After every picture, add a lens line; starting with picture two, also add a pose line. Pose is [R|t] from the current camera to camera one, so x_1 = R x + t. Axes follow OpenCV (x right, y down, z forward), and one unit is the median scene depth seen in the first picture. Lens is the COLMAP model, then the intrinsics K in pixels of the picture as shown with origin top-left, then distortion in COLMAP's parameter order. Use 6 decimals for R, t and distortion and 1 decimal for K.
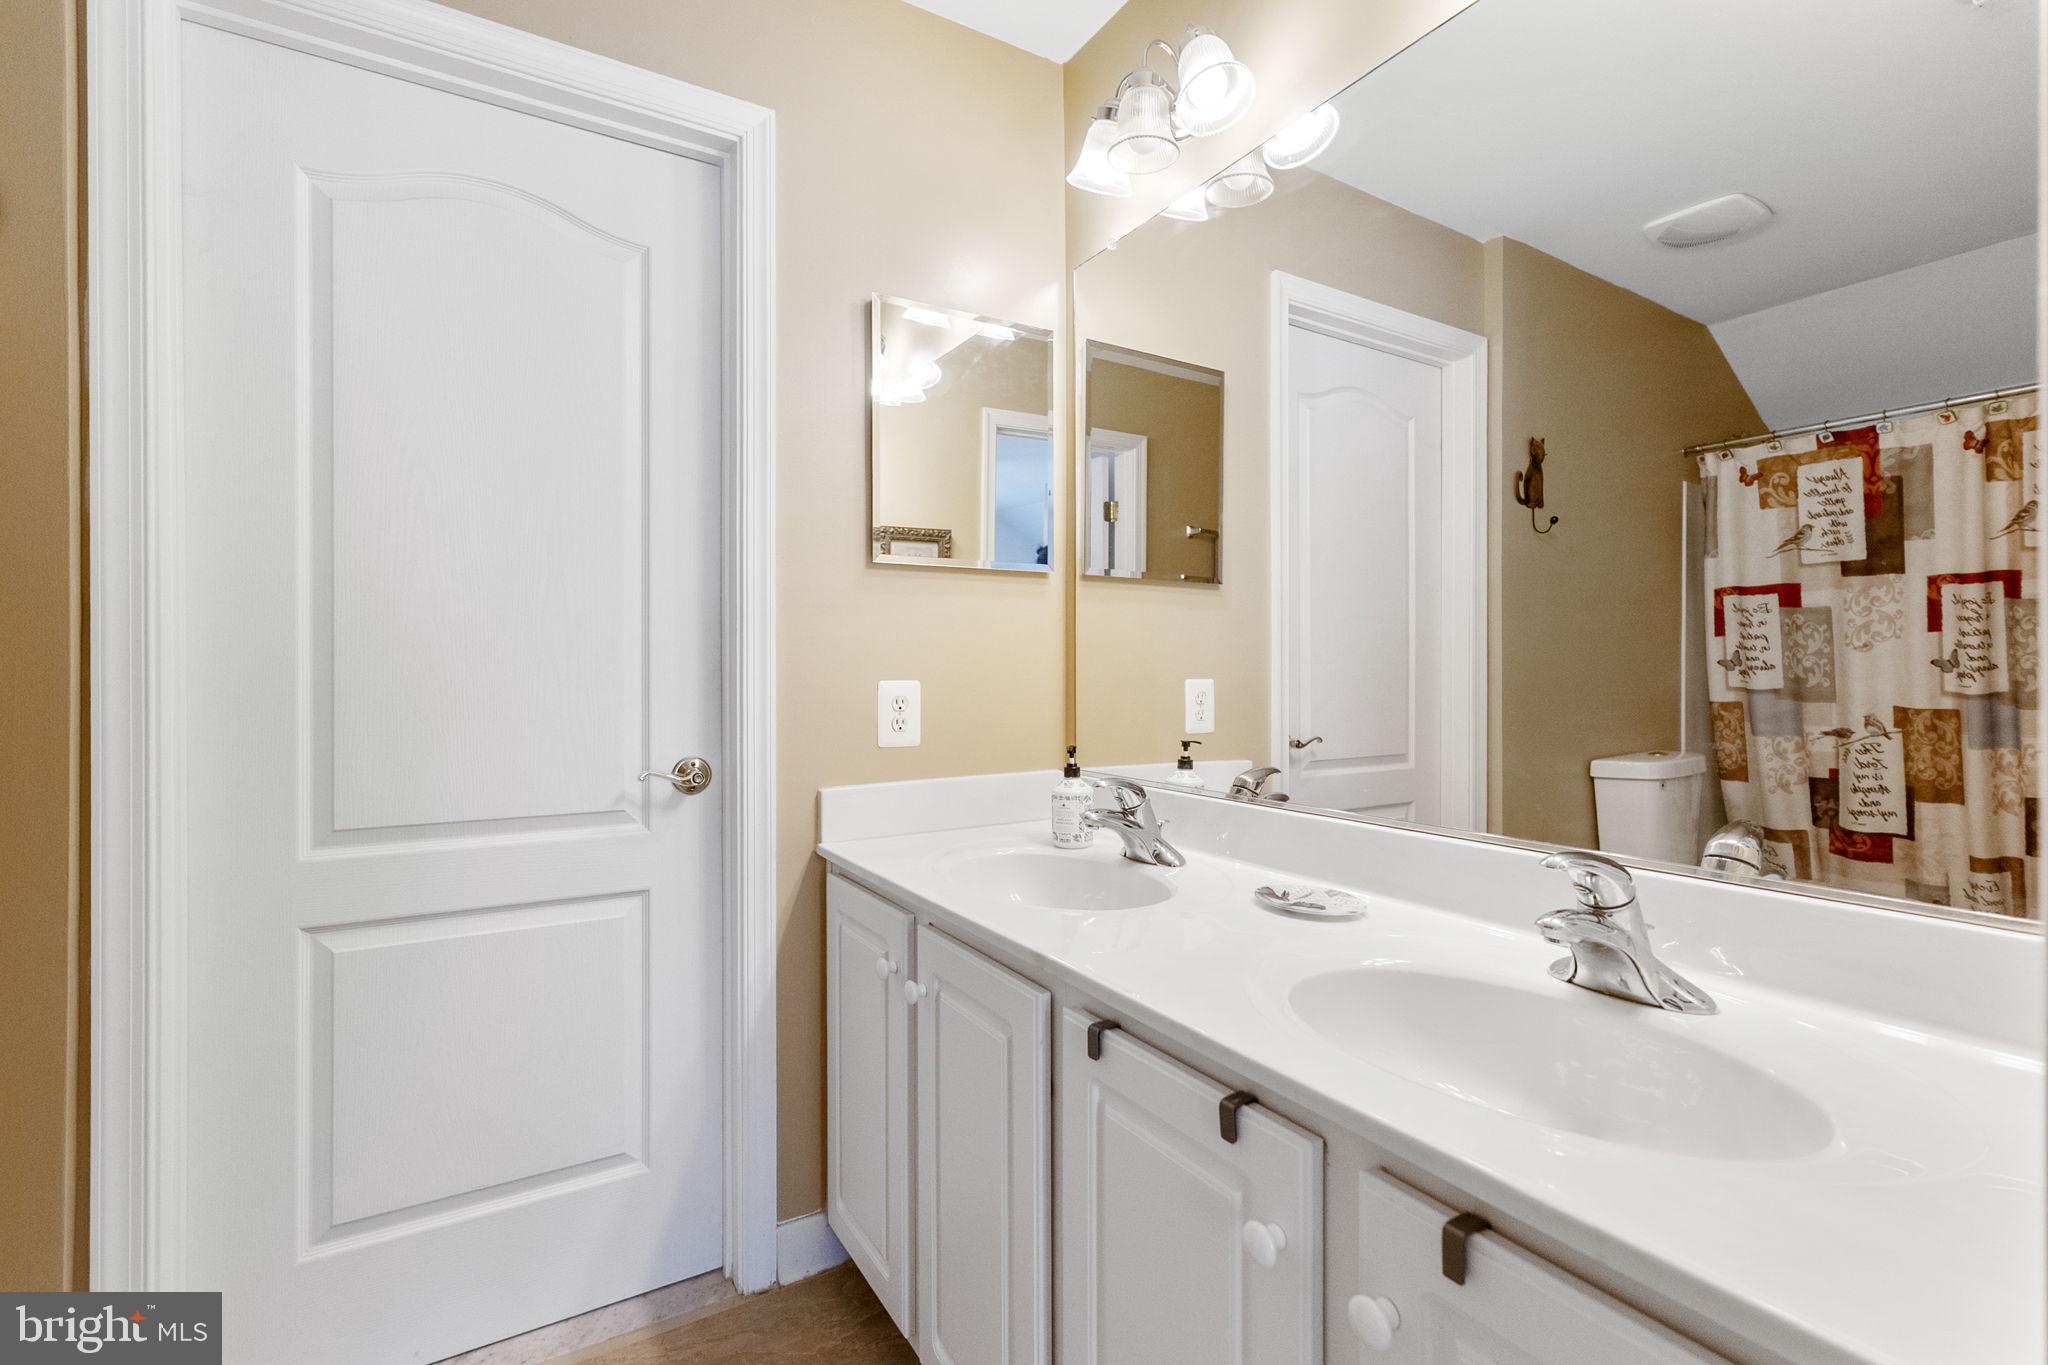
lens RADIAL K [[915.7, 0, 1028.7], [0, 915.7, 684.9], [0, 0, 1]] dist [0.001578, 0.000330]
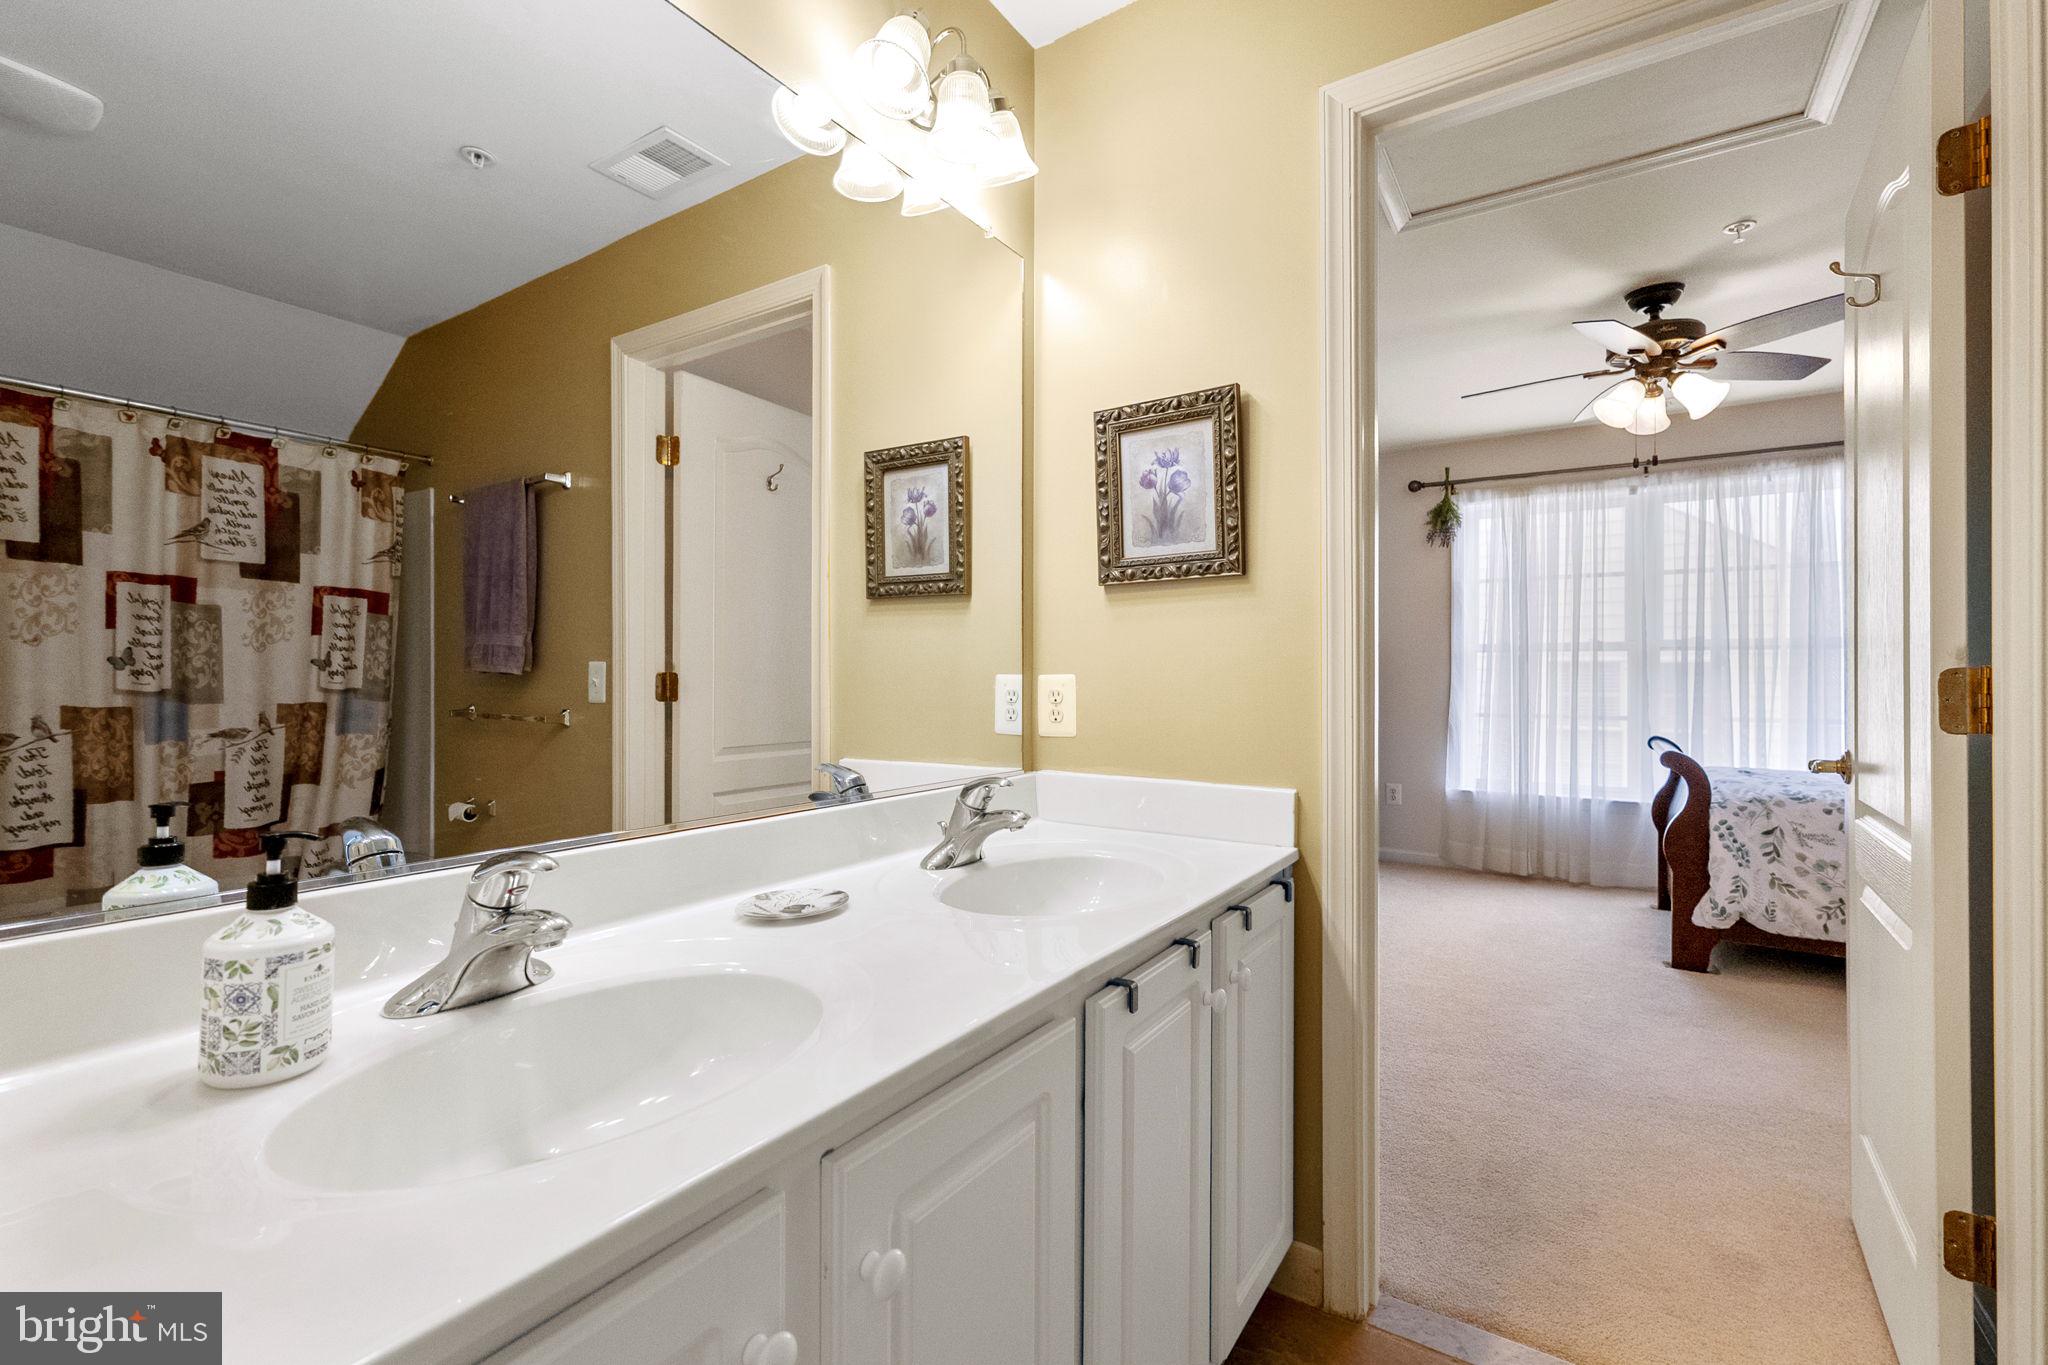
lens RADIAL K [[895.4, 0, 1021.0], [0, 895.4, 659.3], [0, 0, 1]] dist [0.002960, 0.000705]
pose [[-0.426853, 0.010651, 0.904259, -0.303566], [-0.000393, 0.999928, -0.011964, -0.013812], [-0.904321, -0.005462, -0.426818, 0.529450]]
